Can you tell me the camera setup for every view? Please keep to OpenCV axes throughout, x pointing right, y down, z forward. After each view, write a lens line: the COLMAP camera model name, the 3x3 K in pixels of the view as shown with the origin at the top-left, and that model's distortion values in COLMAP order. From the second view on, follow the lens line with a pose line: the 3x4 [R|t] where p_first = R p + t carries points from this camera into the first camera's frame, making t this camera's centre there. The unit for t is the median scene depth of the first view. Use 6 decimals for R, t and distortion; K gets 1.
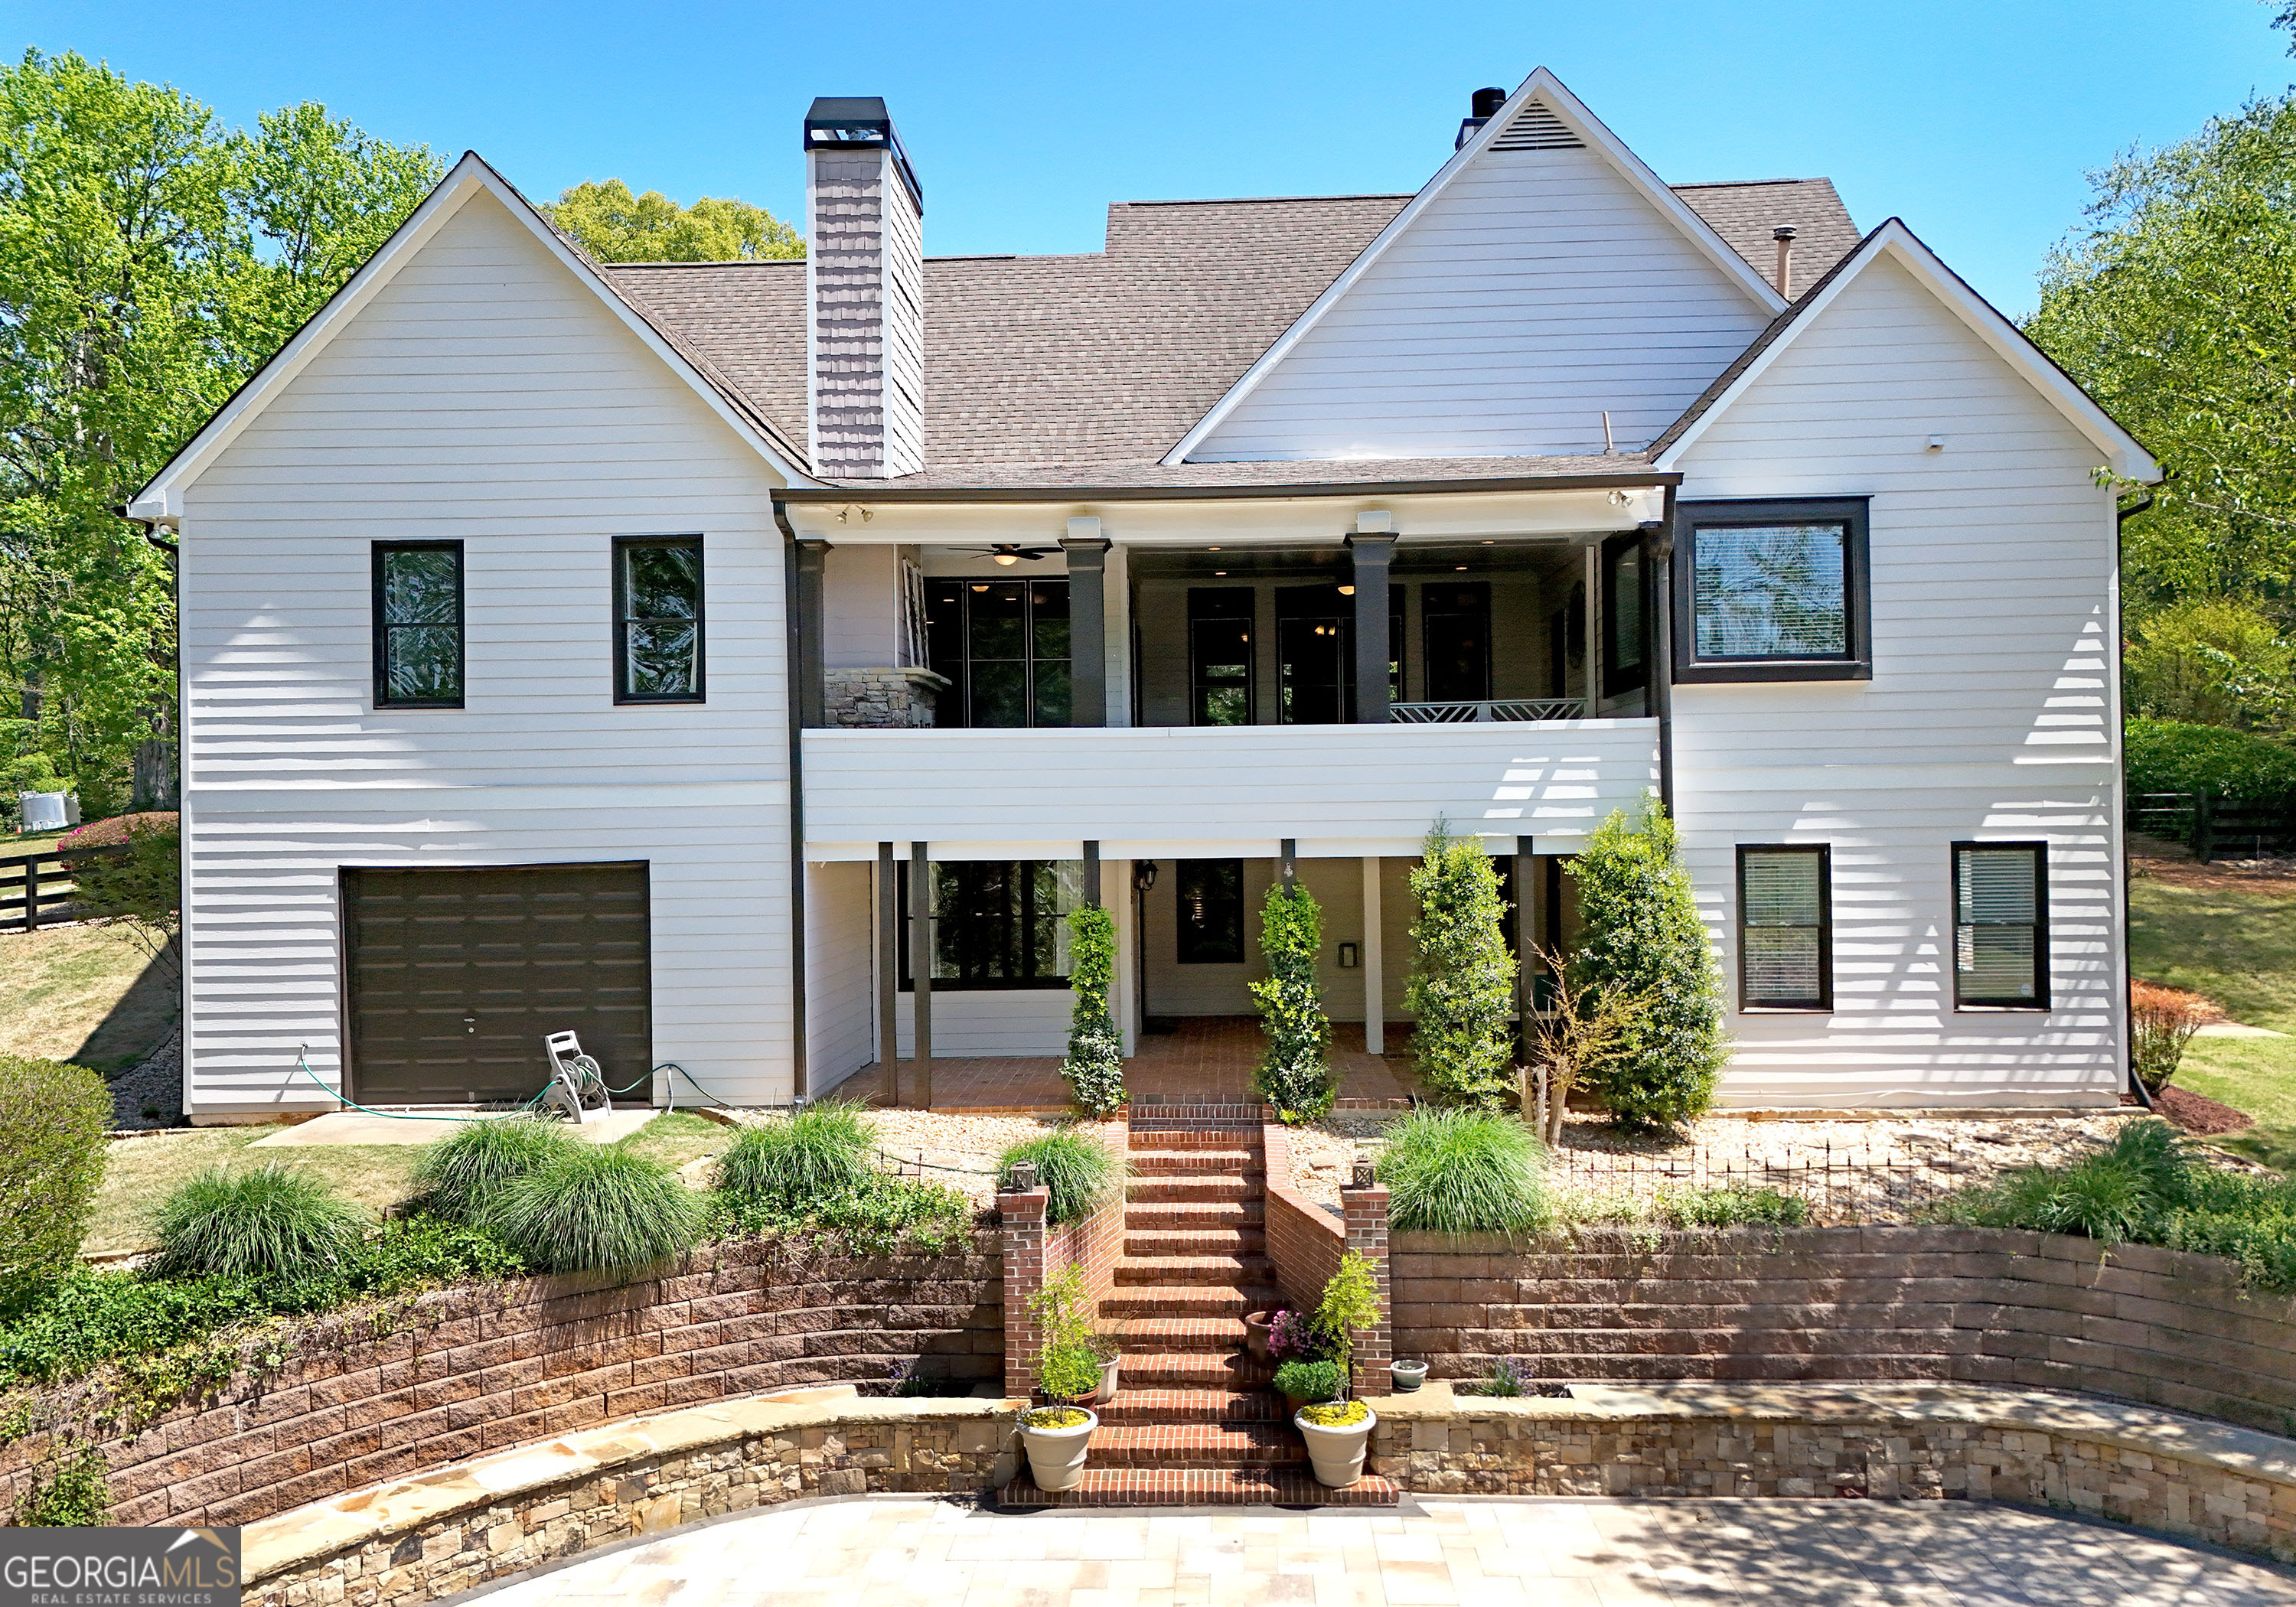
lens RADIAL K [[1734.3, 0, 1166.2], [0, 1734.3, 800.2], [0, 0, 1]] dist [0.070762, -0.065253]
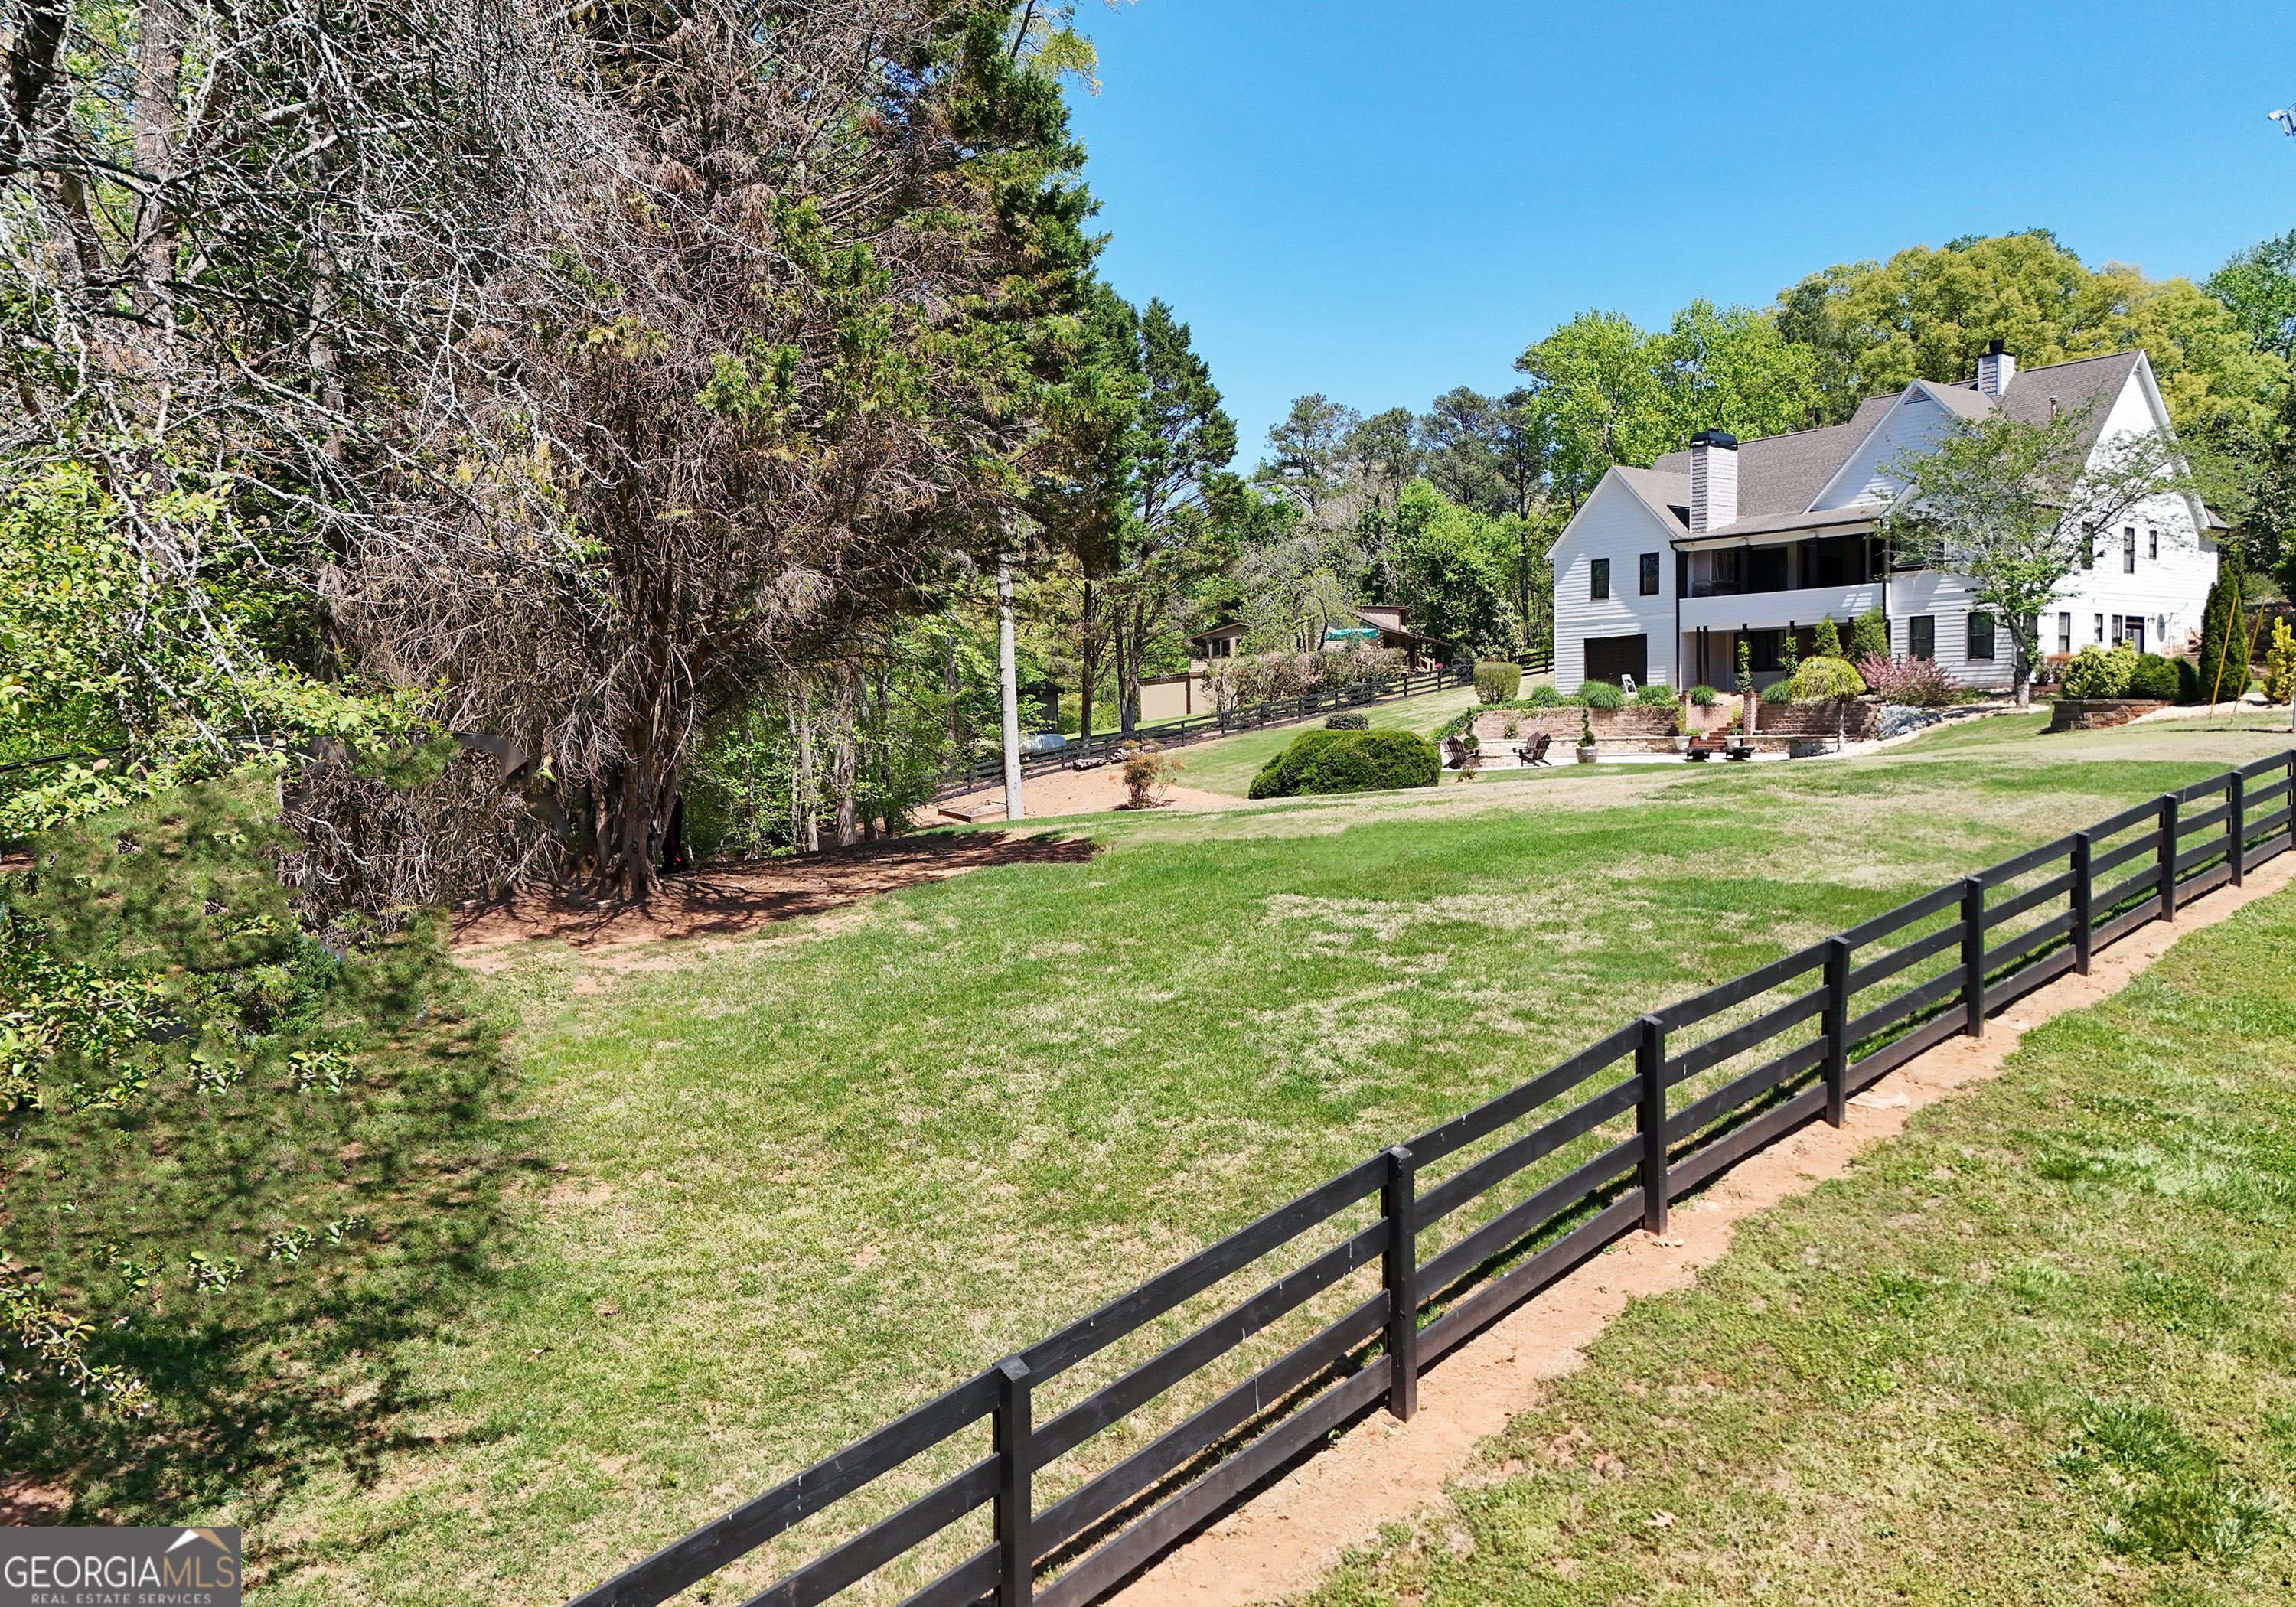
lens RADIAL K [[1681.7, 0, 1155.1], [0, 1681.7, 800.4], [0, 0, 1]] dist [0.079933, -0.065926]
pose [[0.644981, 0.036799, -0.763312, 2.184463], [0.017121, 0.997893, 0.062575, 0.171021], [0.764007, -0.053428, 0.642992, -2.675603]]
